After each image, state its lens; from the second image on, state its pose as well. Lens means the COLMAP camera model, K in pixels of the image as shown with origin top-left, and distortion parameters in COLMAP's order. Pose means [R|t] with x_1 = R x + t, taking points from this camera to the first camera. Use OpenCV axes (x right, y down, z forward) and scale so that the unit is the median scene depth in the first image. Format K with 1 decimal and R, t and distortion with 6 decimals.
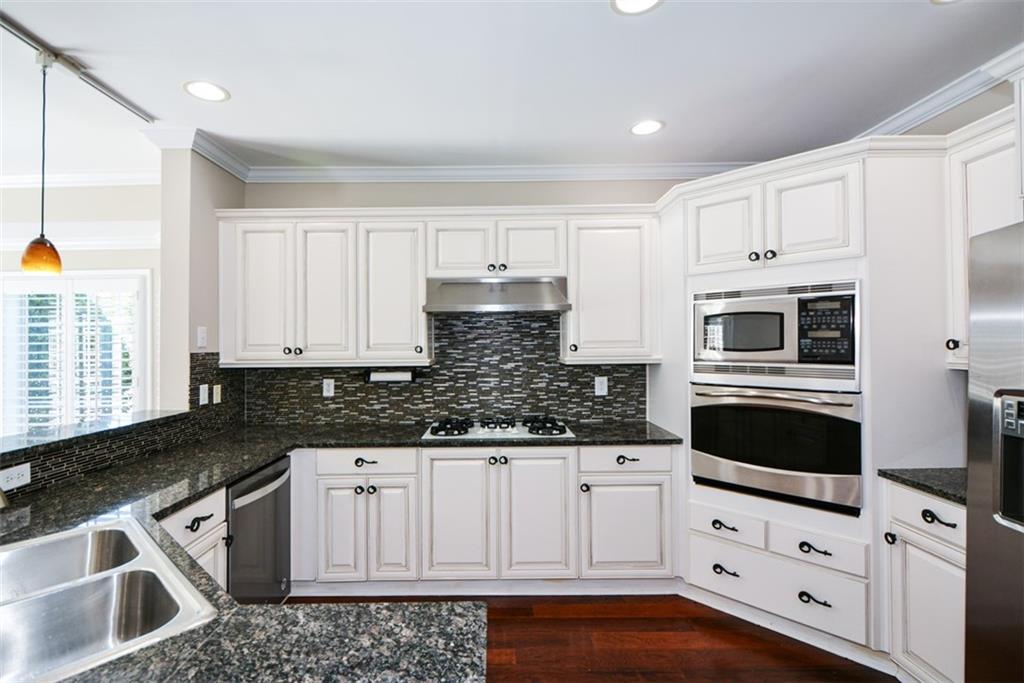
lens RADIAL K [[451.0, 0, 498.8], [0, 451.0, 338.5], [0, 0, 1]] dist [0.002725, -0.004417]
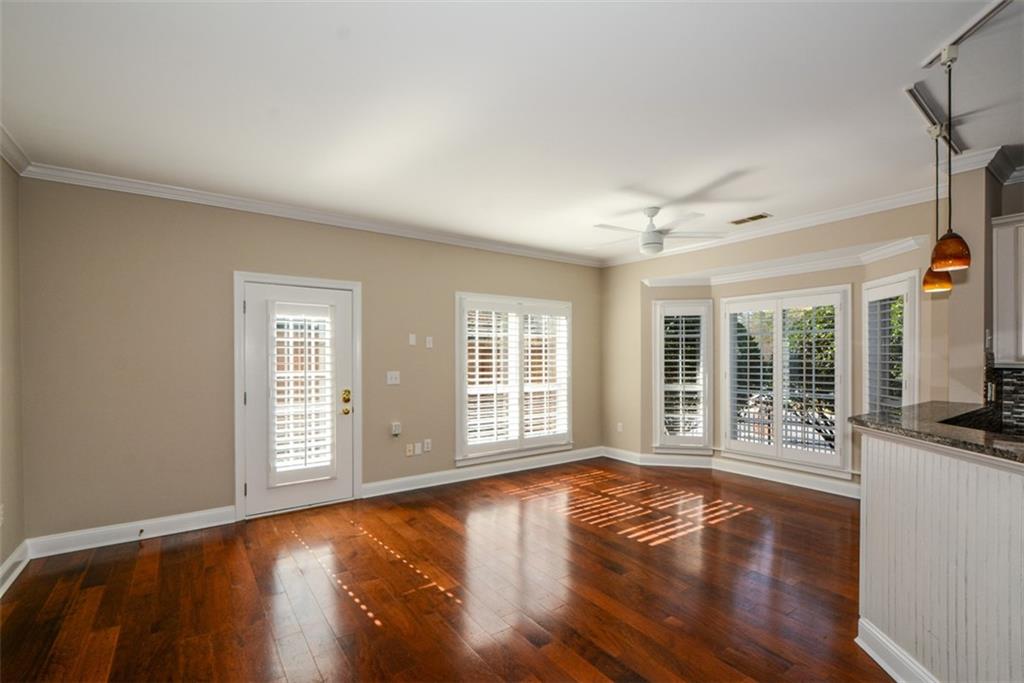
lens RADIAL K [[451.0, 0, 501.8], [0, 451.0, 353.4], [0, 0, 1]] dist [0.002725, -0.004417]
pose [[0.571534, 0.006419, -0.820554, -0.473843], [0.003744, 0.999939, 0.010430, 0.017668], [0.820570, -0.009034, 0.571475, -0.611051]]
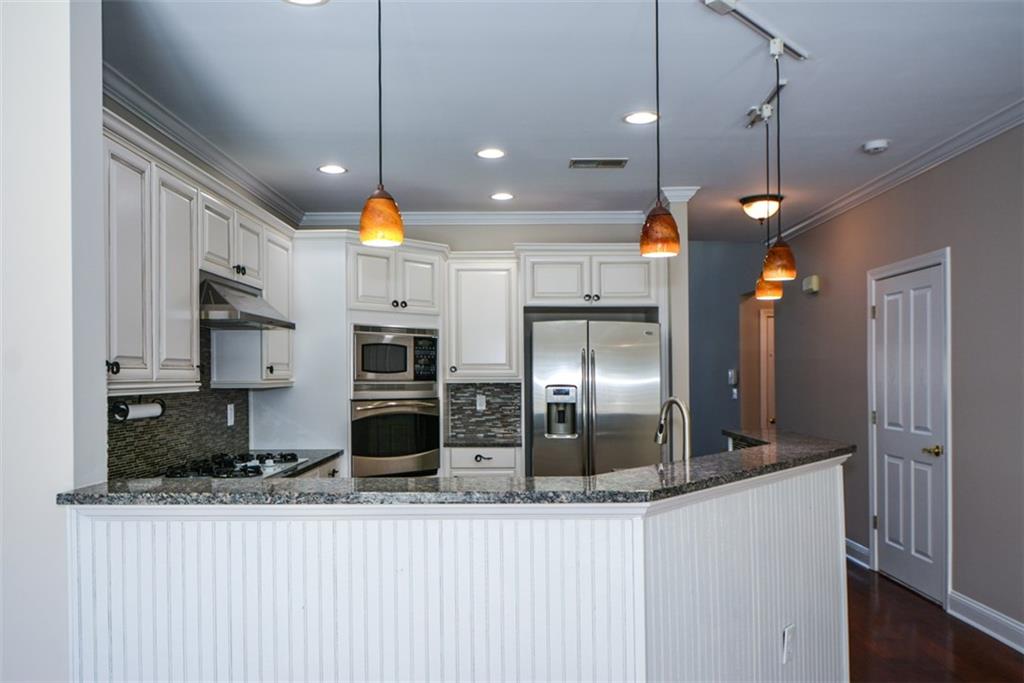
lens RADIAL K [[767.9, 0, 516.3], [0, 767.9, 377.2], [0, 0, 1]] dist [-0.009852, 0.009110]
pose [[0.005700, 0.005165, 0.999970, -1.558436], [-0.009687, 0.999940, -0.005110, 0.043818], [-0.999937, -0.009658, 0.005750, 0.551699]]
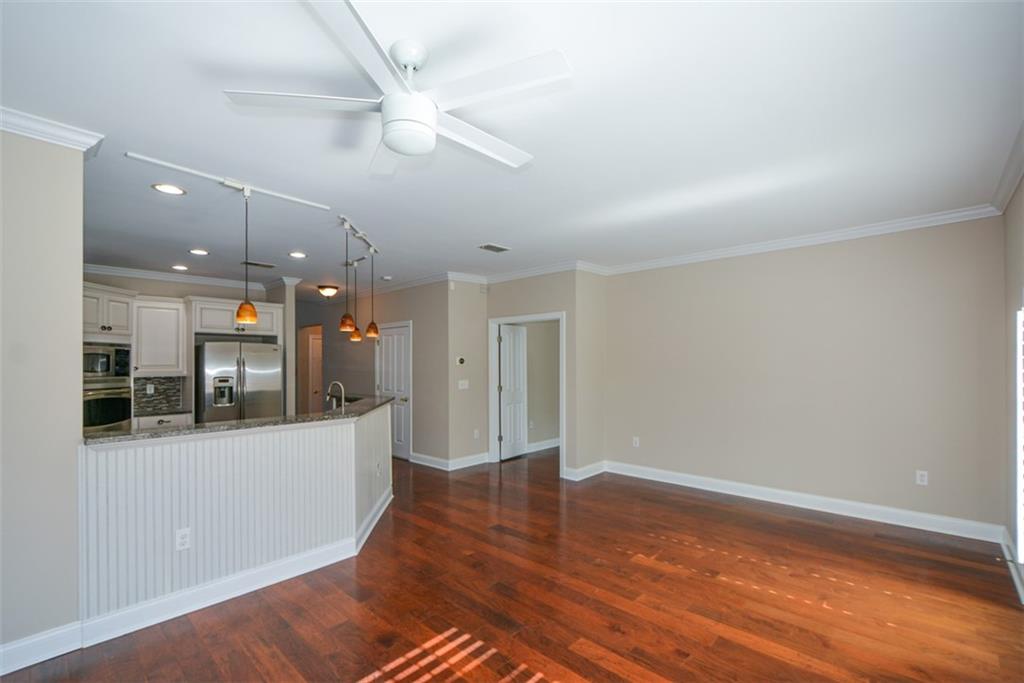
lens RADIAL K [[451.0, 0, 512.8], [0, 451.0, 356.4], [0, 0, 1]] dist [0.002725, -0.004417]
pose [[-0.730466, 0.022952, 0.682563, -2.050988], [0.004947, 0.999587, -0.028318, 0.021739], [-0.682931, -0.017309, -0.730278, 1.099172]]
